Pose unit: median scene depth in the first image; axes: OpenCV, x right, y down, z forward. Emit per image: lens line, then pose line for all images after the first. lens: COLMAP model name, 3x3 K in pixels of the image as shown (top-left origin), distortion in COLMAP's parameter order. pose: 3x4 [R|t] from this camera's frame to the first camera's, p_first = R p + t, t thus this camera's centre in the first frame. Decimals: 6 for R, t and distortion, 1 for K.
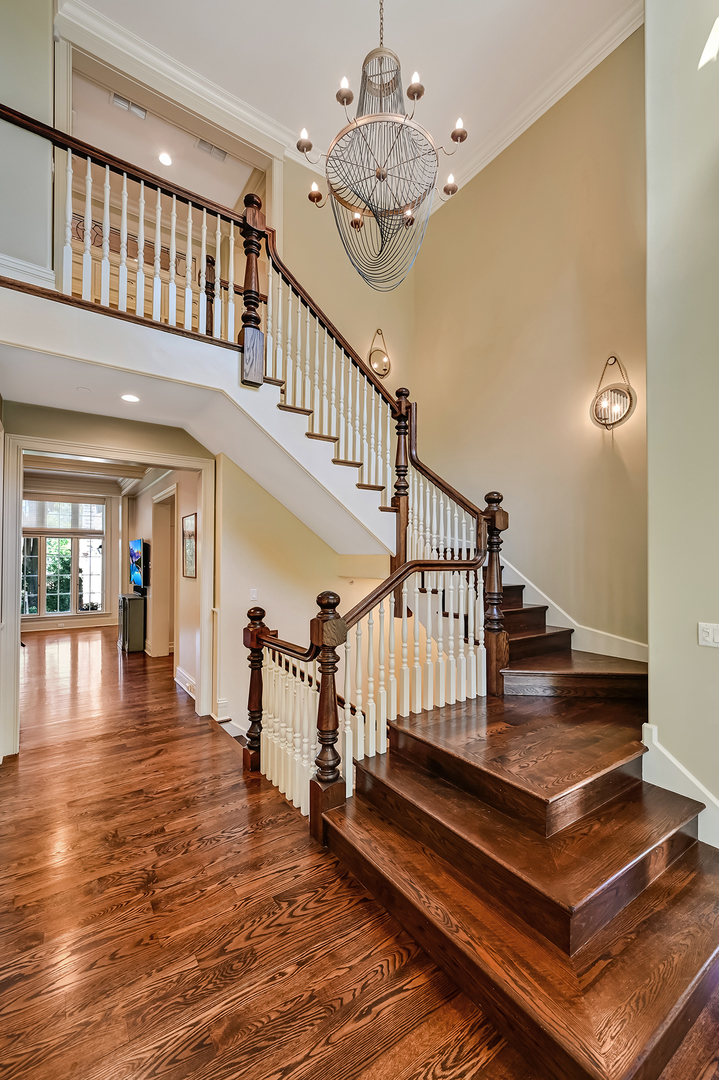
lens RADIAL K [[450.0, 0, 359.5], [0, 450.0, 540.0], [0, 0, 1]] dist [-0.000317, 0.000056]
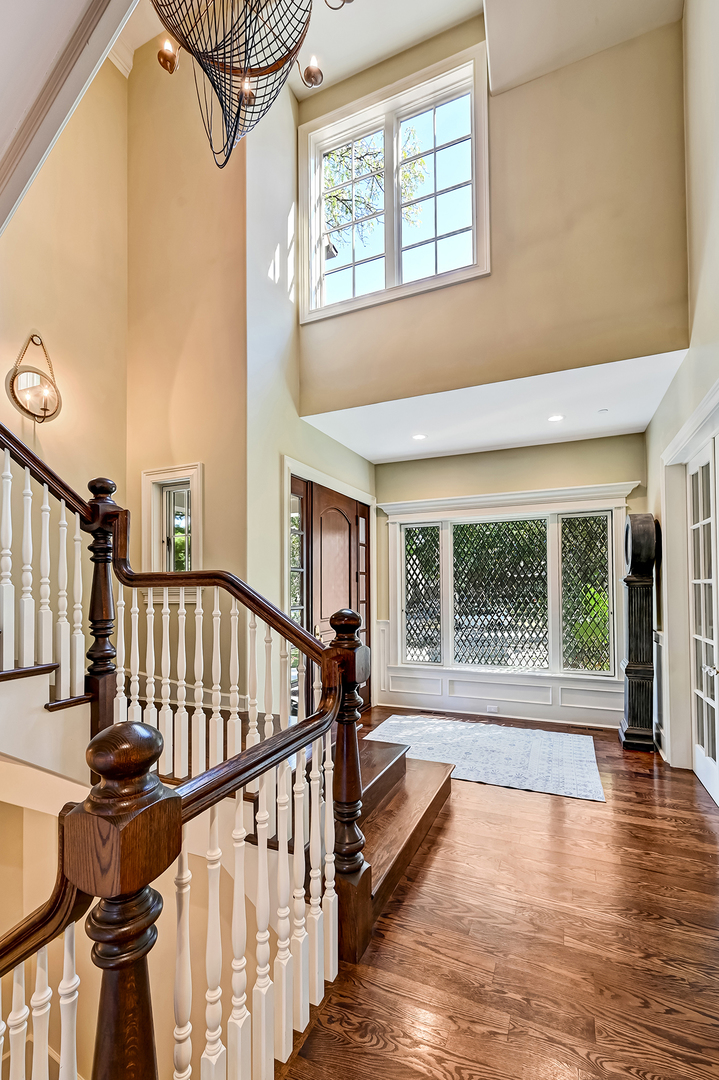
lens RADIAL K [[450.0, 0, 359.5], [0, 450.0, 540.0], [0, 0, 1]] dist [-0.000317, 0.000056]
pose [[-0.501762, 0.022318, 0.864718, -0.822977], [-0.022310, 0.999001, -0.038729, 0.012706], [-0.864718, -0.038725, -0.500763, 1.538151]]
